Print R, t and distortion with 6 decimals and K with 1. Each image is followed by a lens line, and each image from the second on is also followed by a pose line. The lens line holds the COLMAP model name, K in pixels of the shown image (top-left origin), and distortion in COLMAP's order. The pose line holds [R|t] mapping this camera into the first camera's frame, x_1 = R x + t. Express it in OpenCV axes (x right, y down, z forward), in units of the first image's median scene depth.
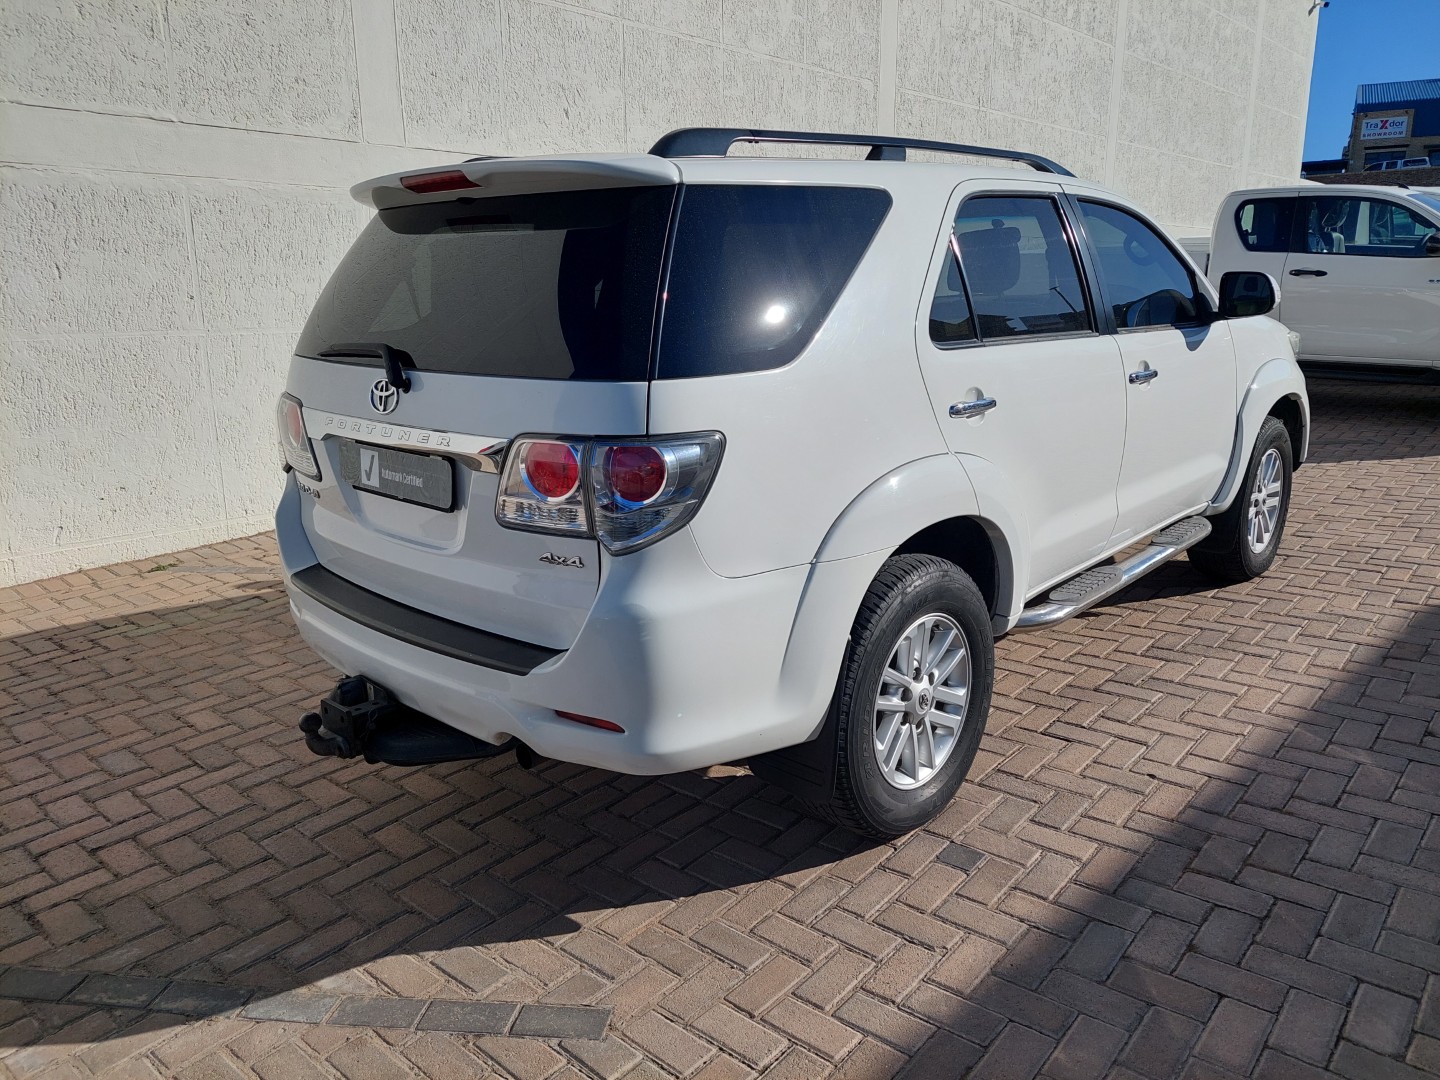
lens RADIAL K [[1057.8, 0, 718.9], [0, 1057.8, 442.2], [0, 0, 1]] dist [0.038582, -0.025488]
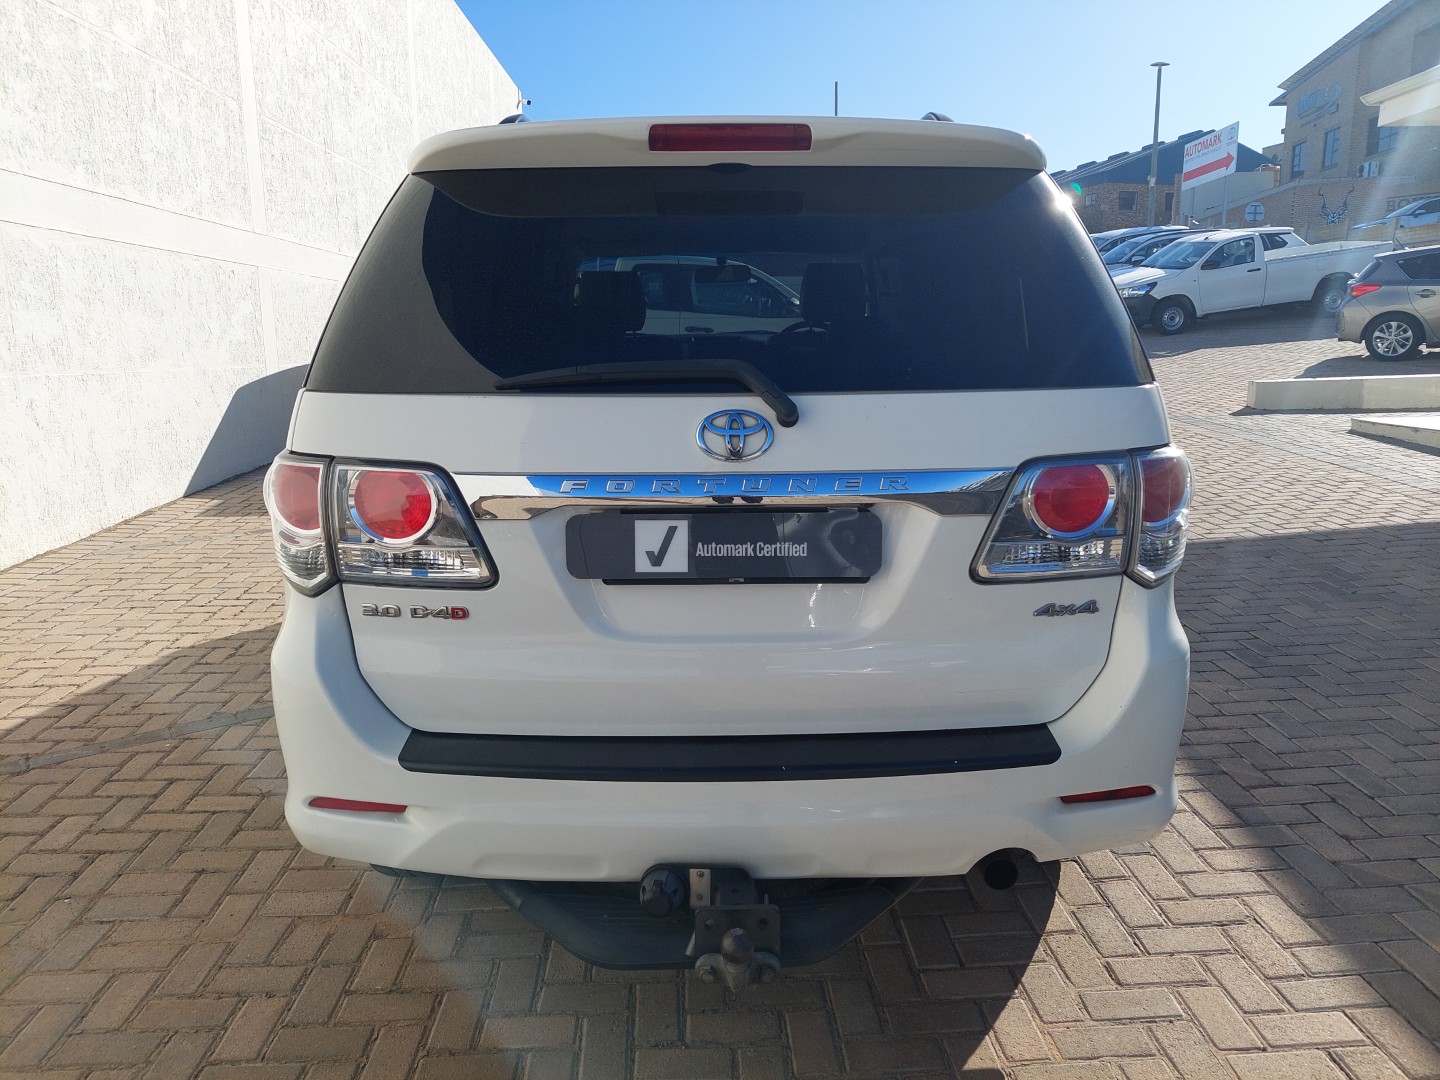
lens RADIAL K [[1057.8, 0, 718.9], [0, 1057.8, 442.2], [0, 0, 1]] dist [0.038582, -0.025488]
pose [[0.720487, -0.060985, 0.690782, -0.691078], [0.101366, 0.994688, -0.017909, -0.023791], [-0.686020, 0.082925, 0.722842, 0.435186]]
